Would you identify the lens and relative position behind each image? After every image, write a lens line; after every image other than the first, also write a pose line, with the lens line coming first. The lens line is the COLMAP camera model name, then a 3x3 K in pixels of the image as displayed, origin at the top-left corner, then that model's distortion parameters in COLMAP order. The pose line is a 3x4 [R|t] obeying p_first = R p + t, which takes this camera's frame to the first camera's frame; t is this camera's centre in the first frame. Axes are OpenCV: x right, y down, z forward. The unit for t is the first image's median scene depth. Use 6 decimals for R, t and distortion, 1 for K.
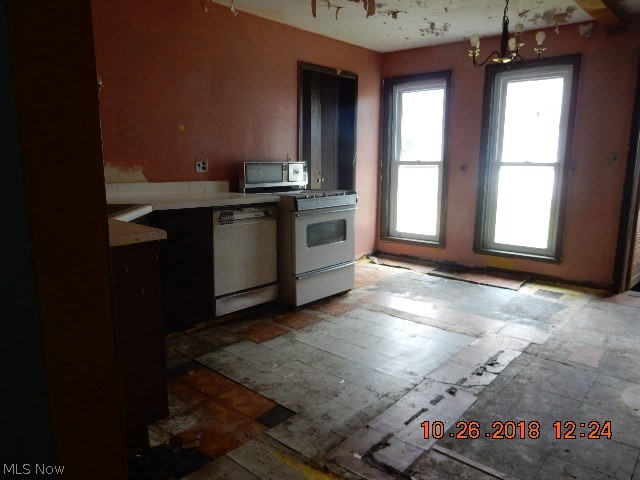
lens RADIAL K [[471.7, 0, 320.3], [0, 471.7, 239.2], [0, 0, 1]] dist [-0.004379, -0.001114]
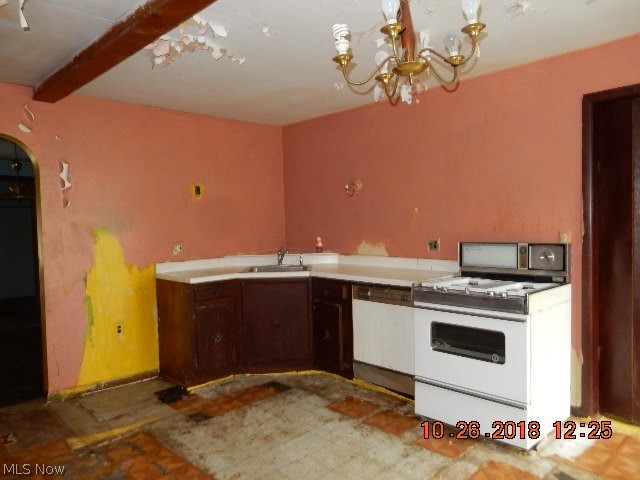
lens RADIAL K [[471.7, 0, 320.4], [0, 471.7, 241.9], [0, 0, 1]] dist [-0.004379, -0.001114]
pose [[-0.100392, 0.041747, -0.994072, 0.933593], [-0.135755, 0.989200, 0.055253, -0.218394], [0.985643, 0.140497, -0.093641, 1.008491]]
